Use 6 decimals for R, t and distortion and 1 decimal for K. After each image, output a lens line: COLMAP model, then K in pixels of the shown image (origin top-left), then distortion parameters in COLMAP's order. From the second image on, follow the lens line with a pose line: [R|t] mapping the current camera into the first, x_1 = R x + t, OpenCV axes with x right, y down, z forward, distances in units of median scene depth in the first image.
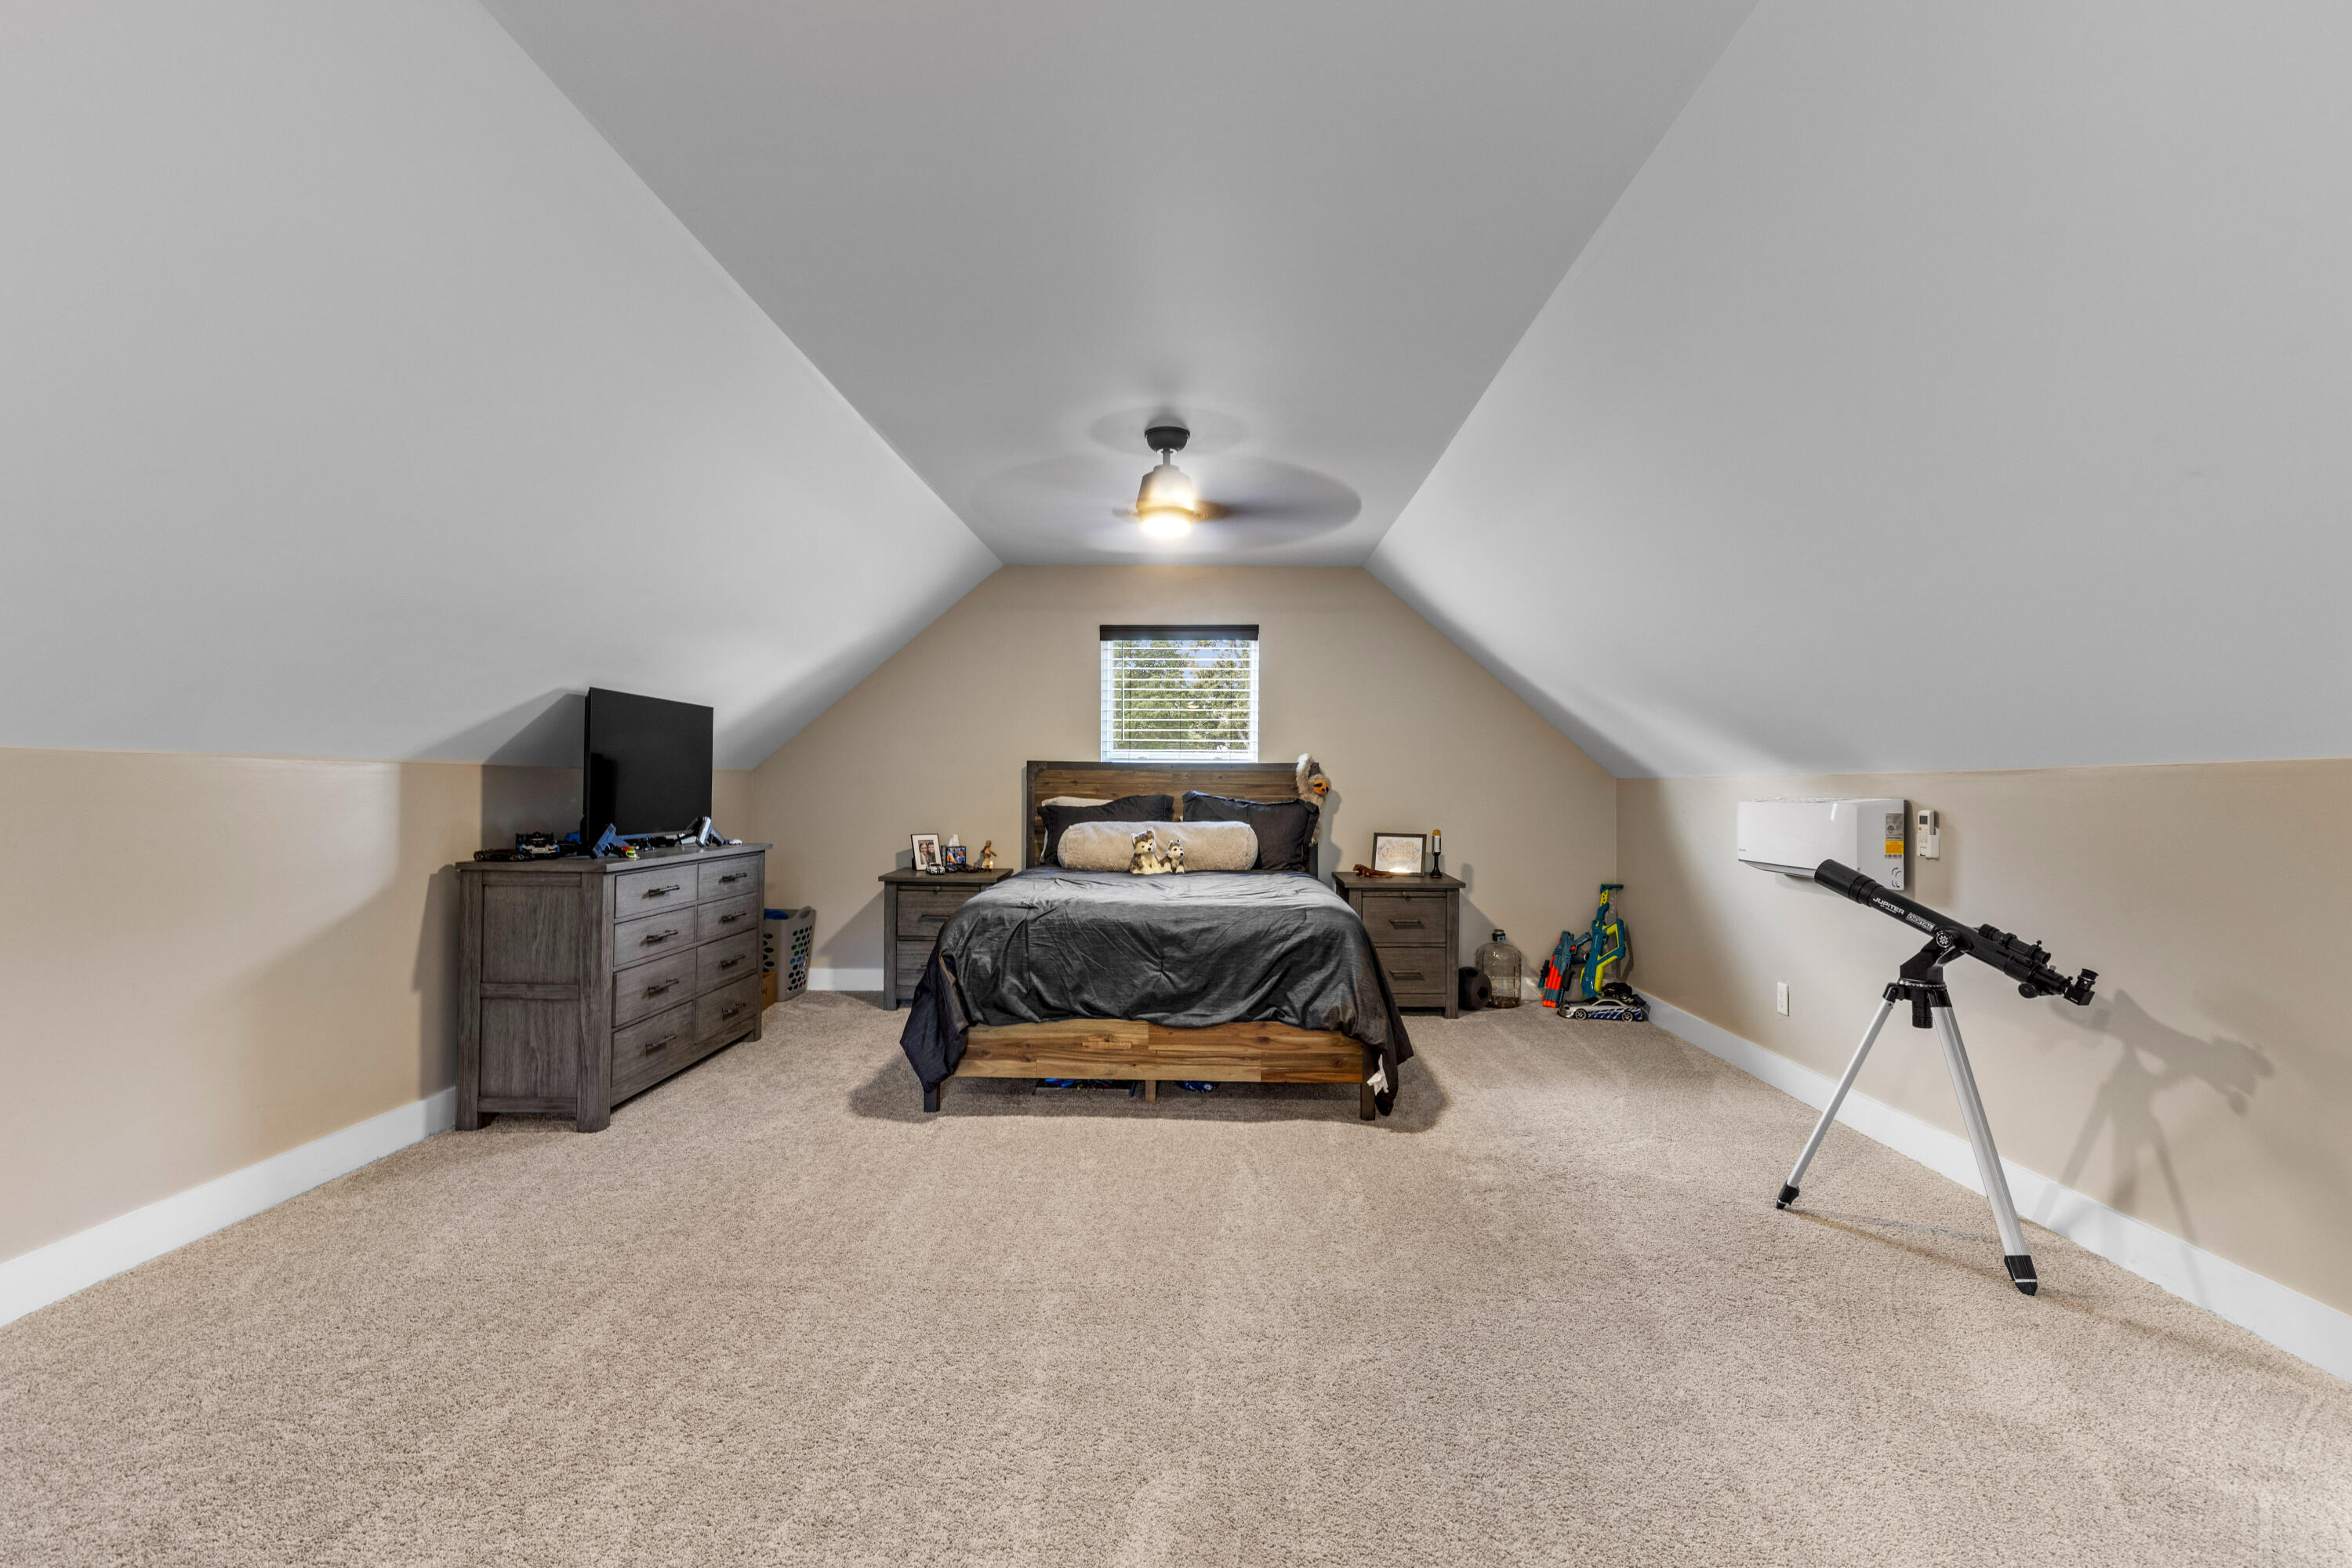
lens RADIAL K [[1107.1, 0, 1101.6], [0, 1107.1, 780.6], [0, 0, 1]] dist [0.012901, -0.004841]
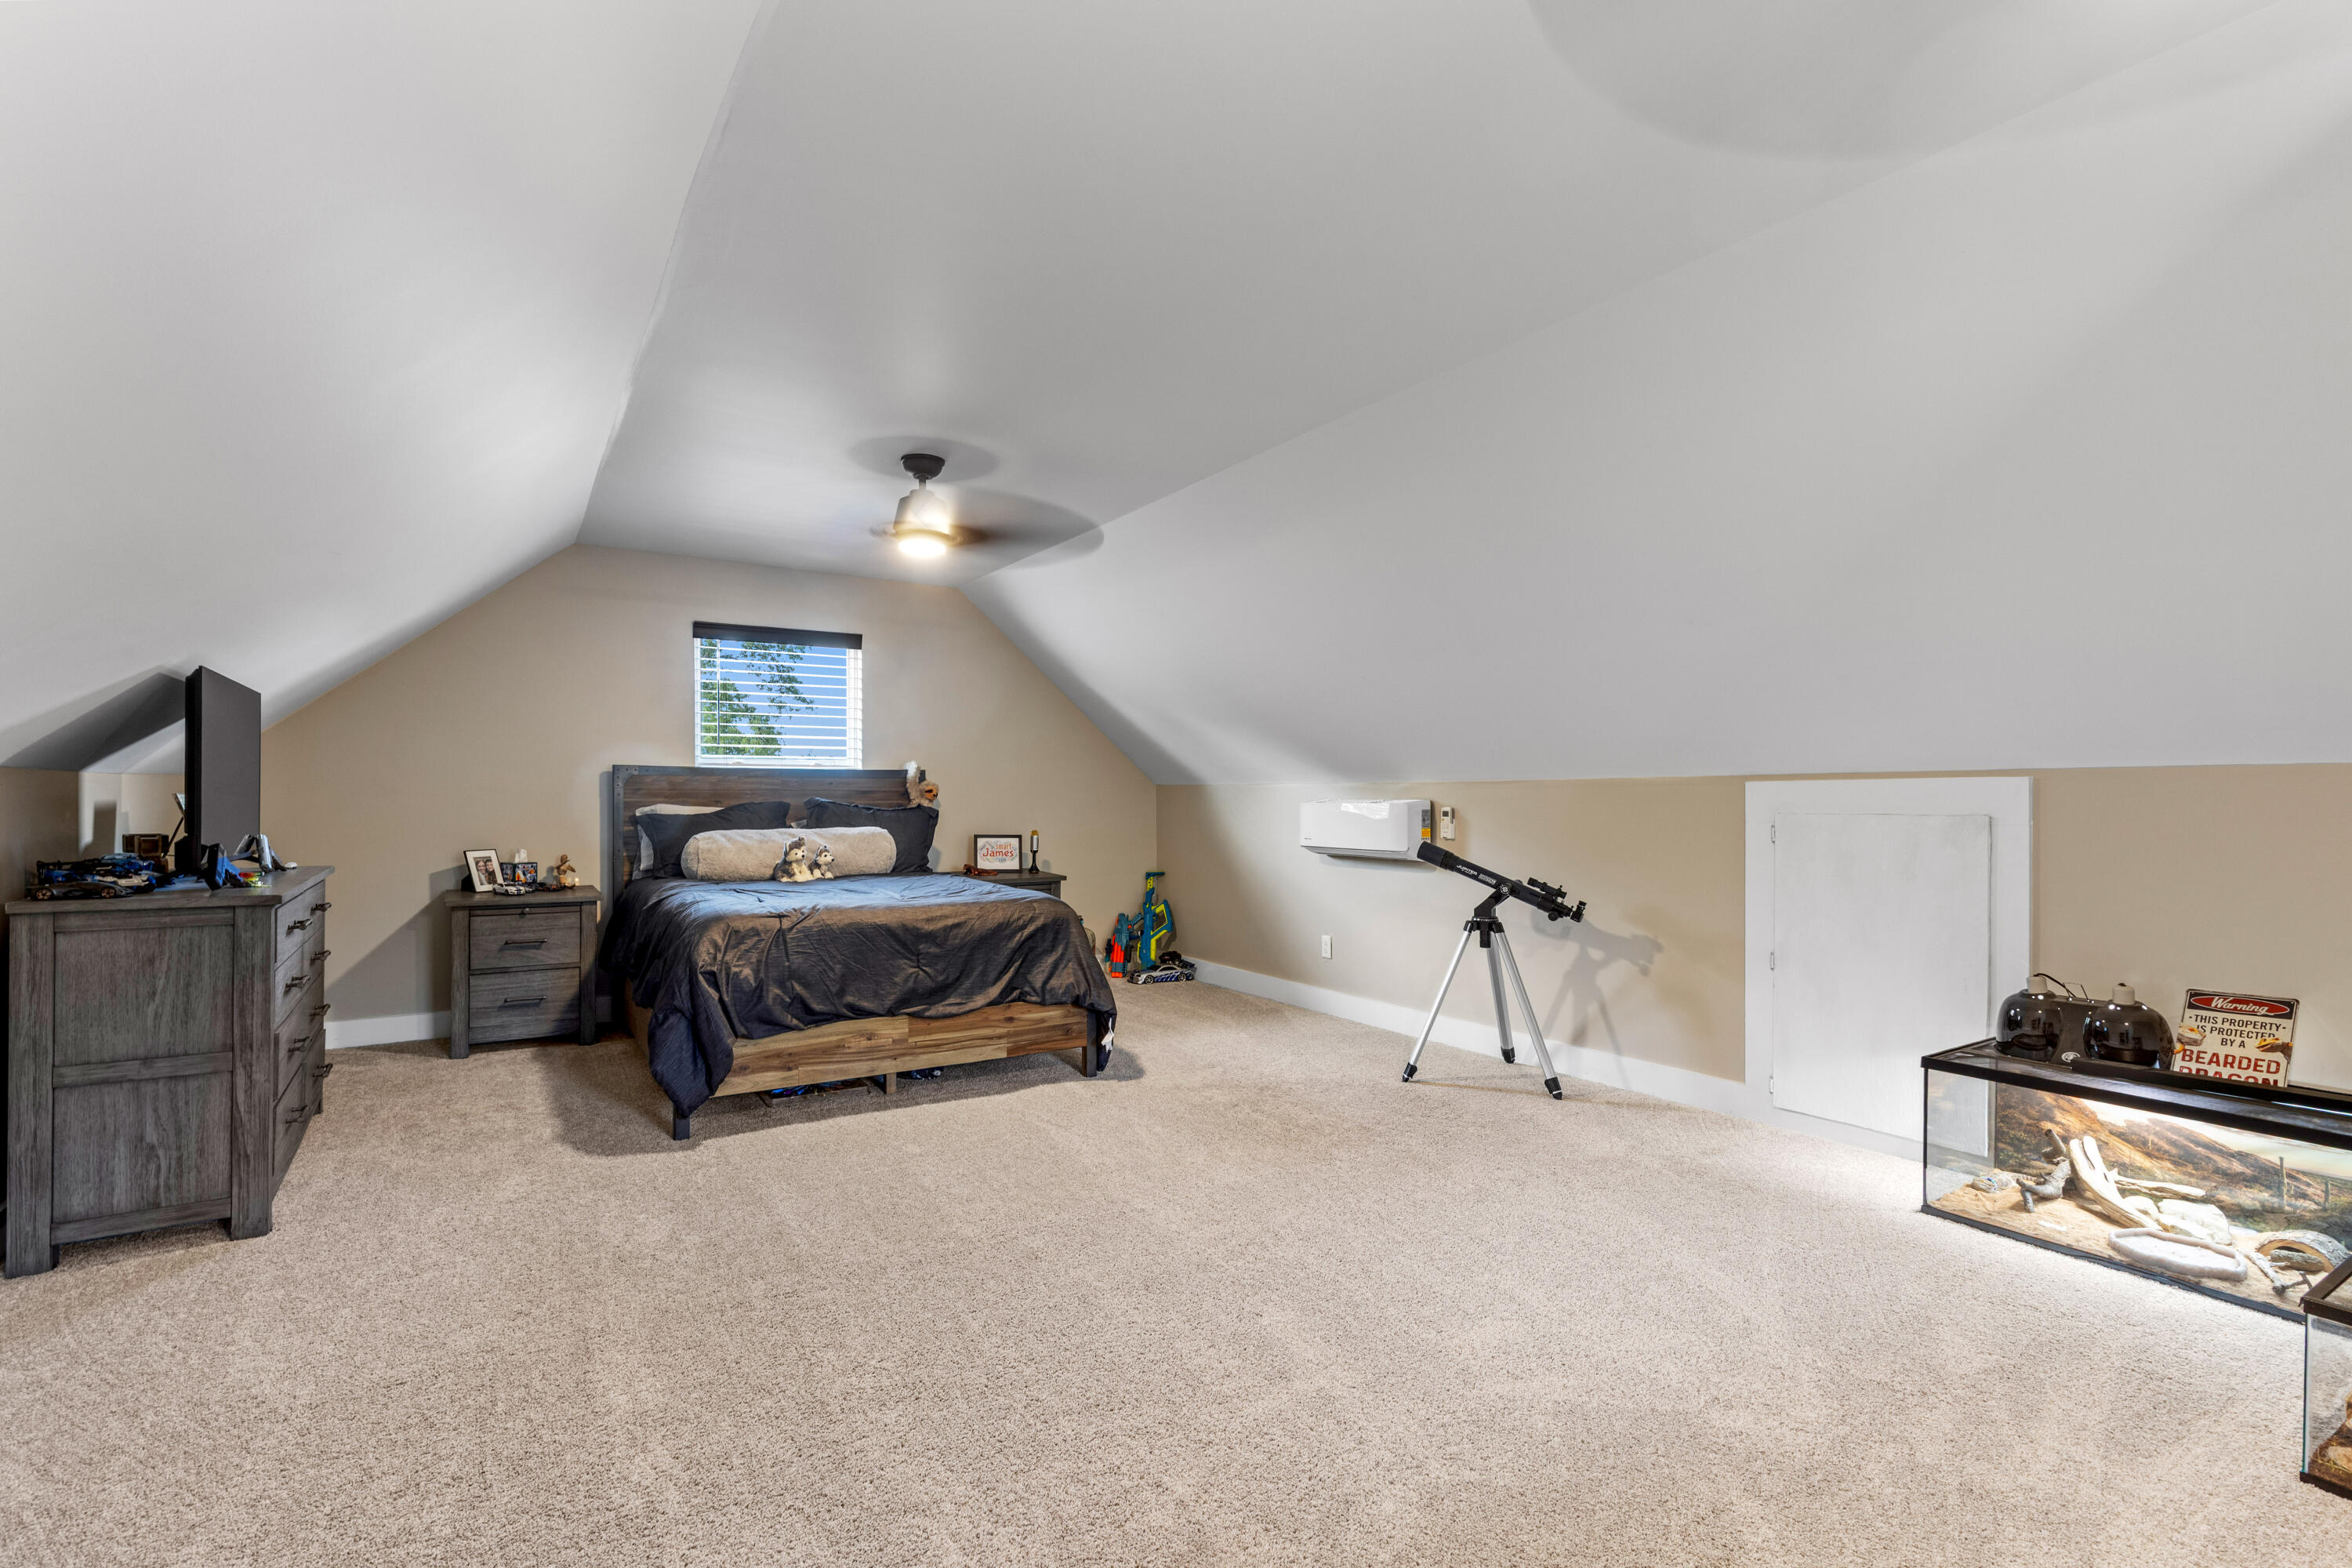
lens RADIAL K [[1116.1, 0, 1166.6], [0, 1116.1, 794.5], [0, 0, 1]] dist [0.004601, -0.000339]
pose [[0.821523, -0.004352, 0.570158, -0.363794], [-0.000420, 0.999966, 0.008238, -0.002704], [-0.570175, -0.007007, 0.821494, -0.014777]]
